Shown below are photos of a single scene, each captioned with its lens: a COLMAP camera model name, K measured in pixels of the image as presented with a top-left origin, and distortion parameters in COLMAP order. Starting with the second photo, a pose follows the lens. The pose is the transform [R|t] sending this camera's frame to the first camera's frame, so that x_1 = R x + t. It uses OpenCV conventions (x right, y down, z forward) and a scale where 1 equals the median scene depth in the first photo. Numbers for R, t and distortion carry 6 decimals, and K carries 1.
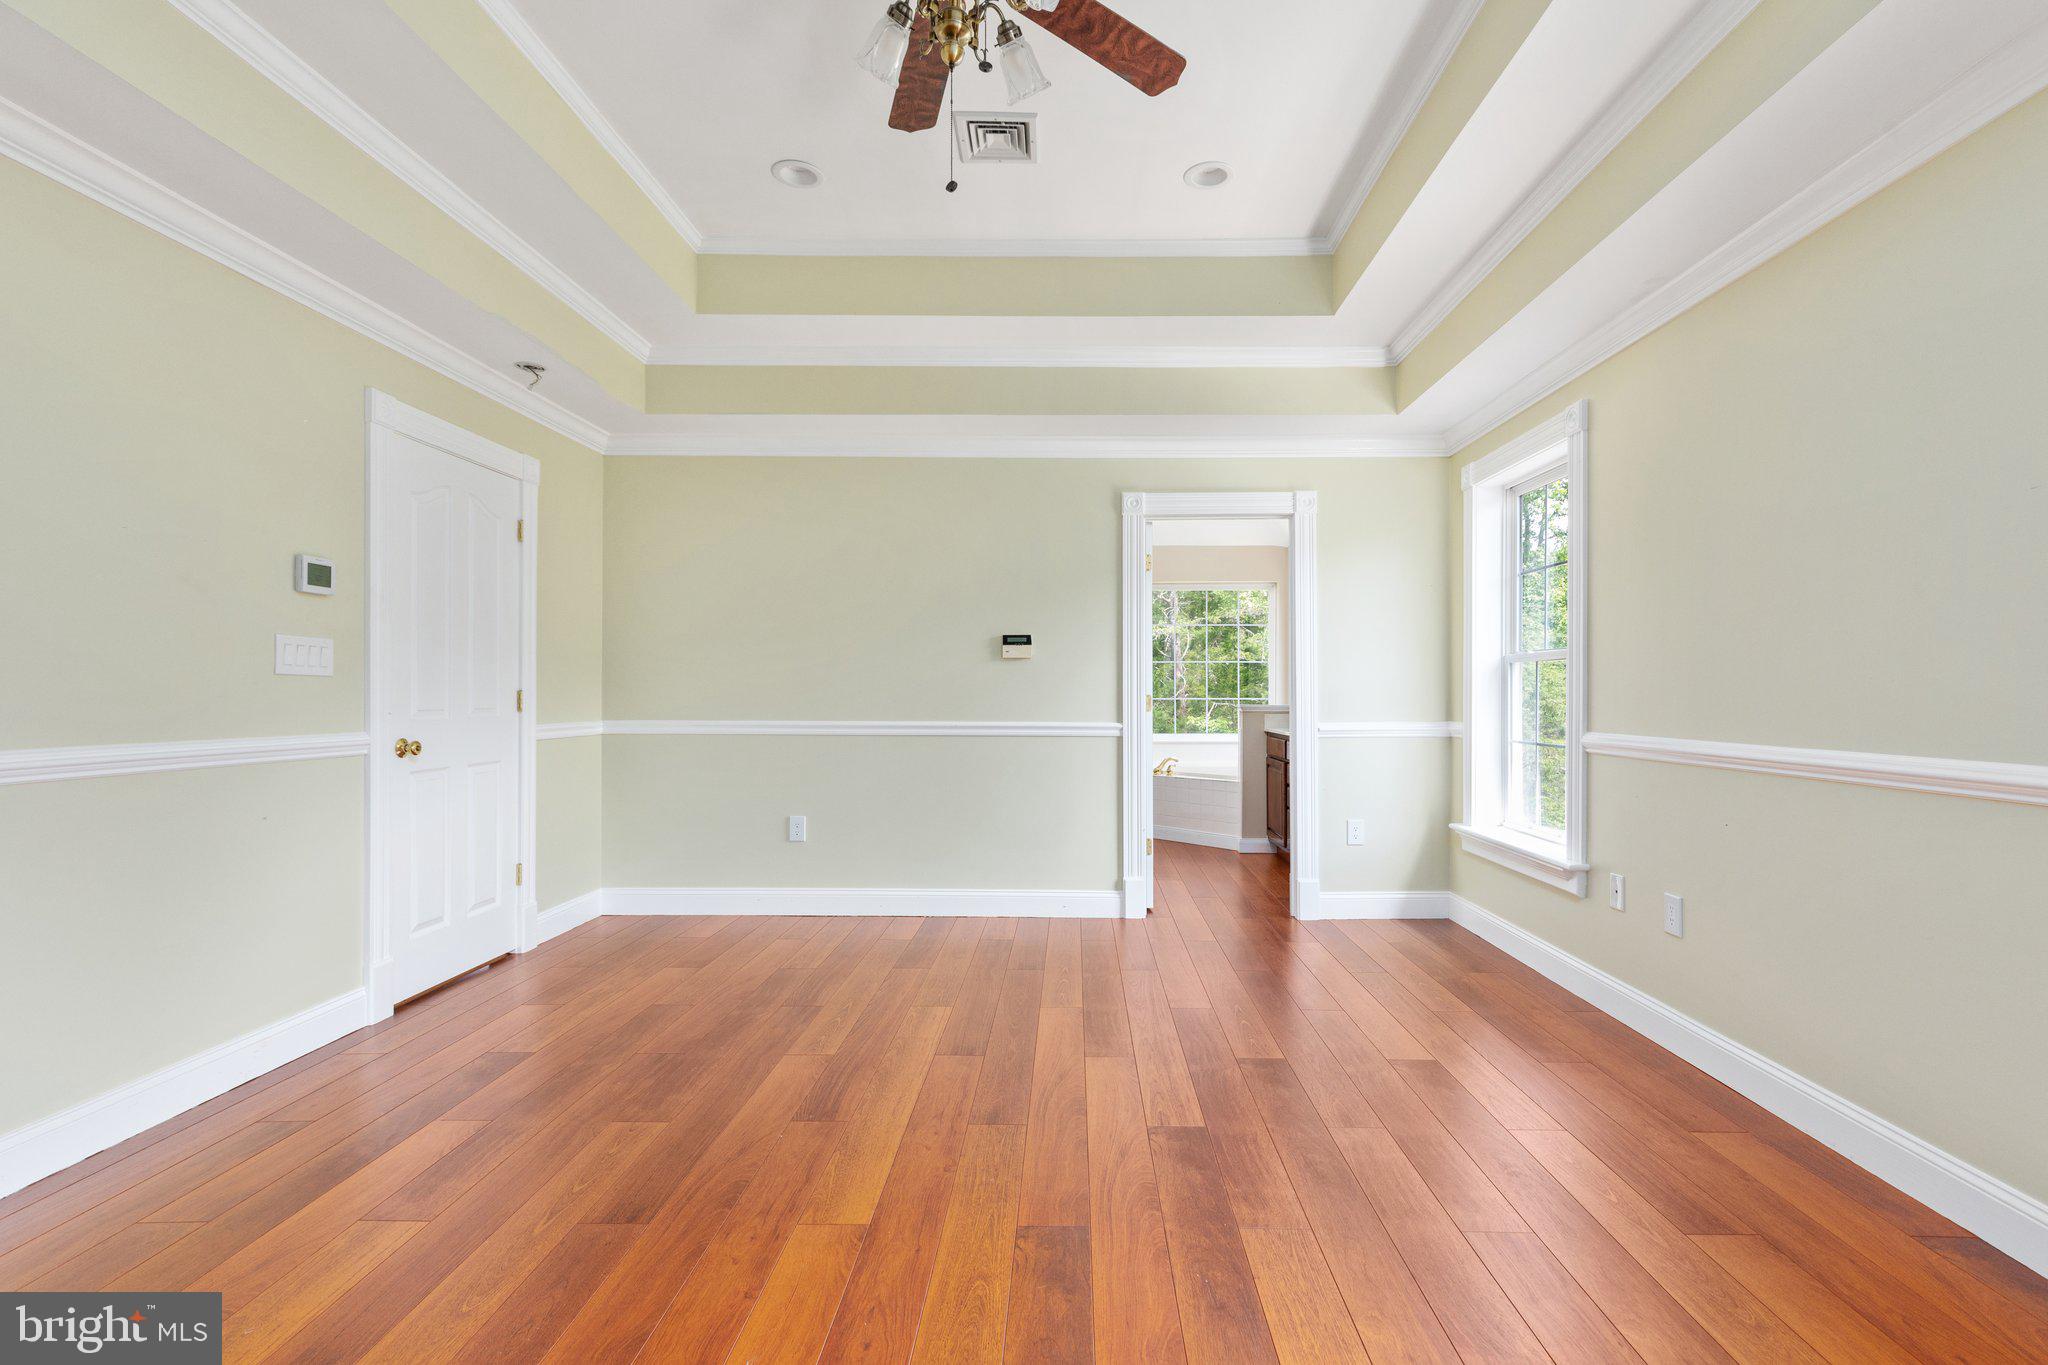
lens RADIAL K [[913.8, 0, 1032.9], [0, 913.8, 678.4], [0, 0, 1]] dist [0.004608, 0.000173]
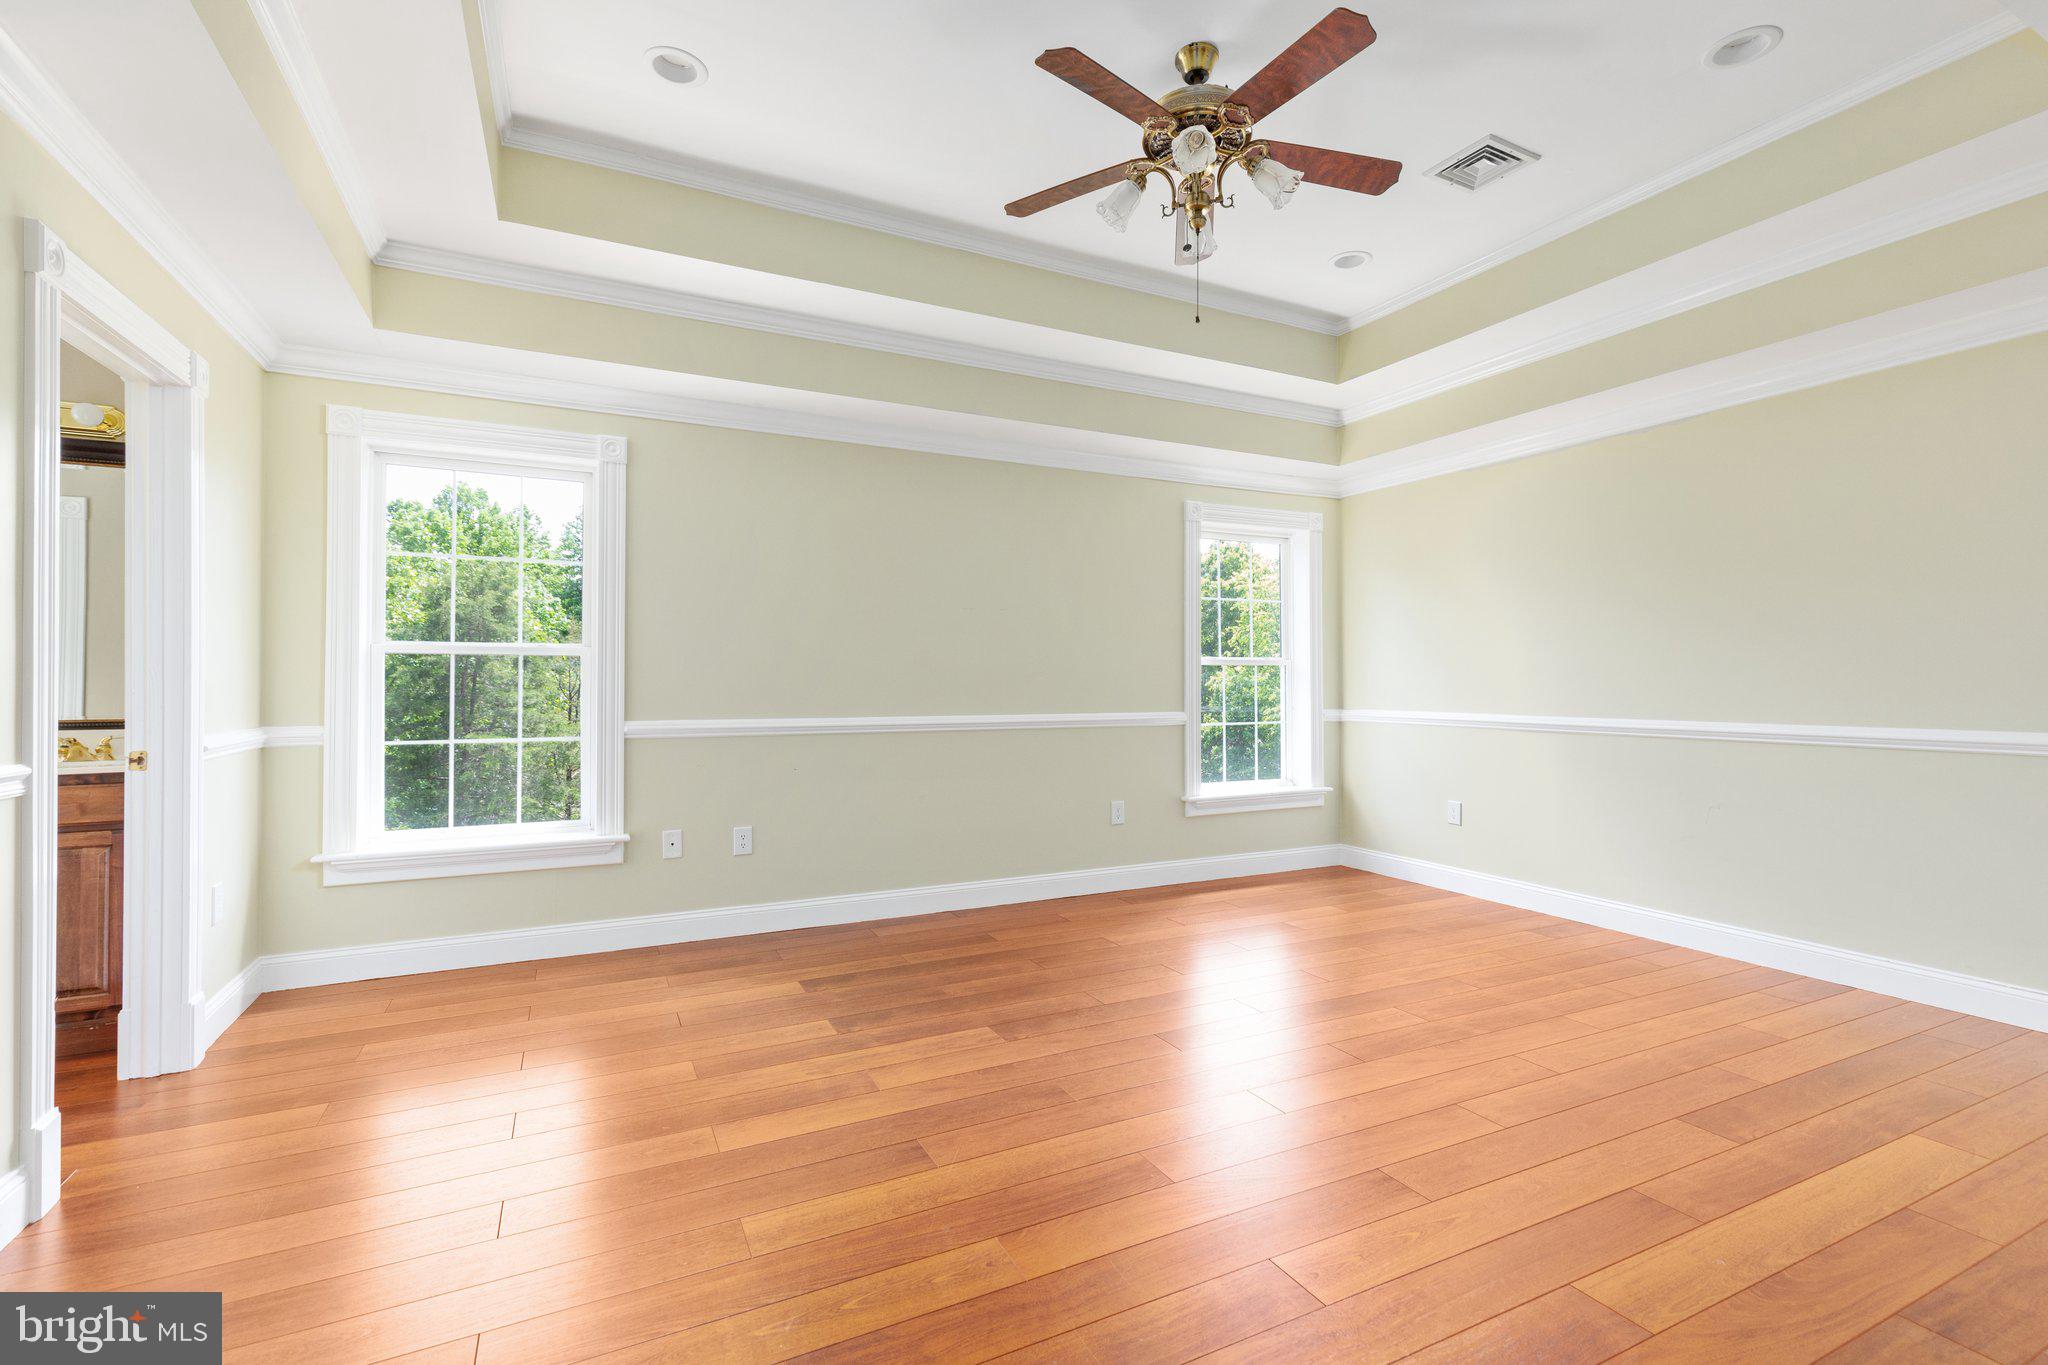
lens RADIAL K [[913.8, 0, 1032.9], [0, 913.8, 678.4], [0, 0, 1]] dist [0.004608, 0.000173]
pose [[-0.464179, 0.003915, 0.885733, -0.854810], [-0.018547, 0.999728, -0.014139, 0.010053], [-0.885547, -0.022990, -0.463980, 1.336475]]
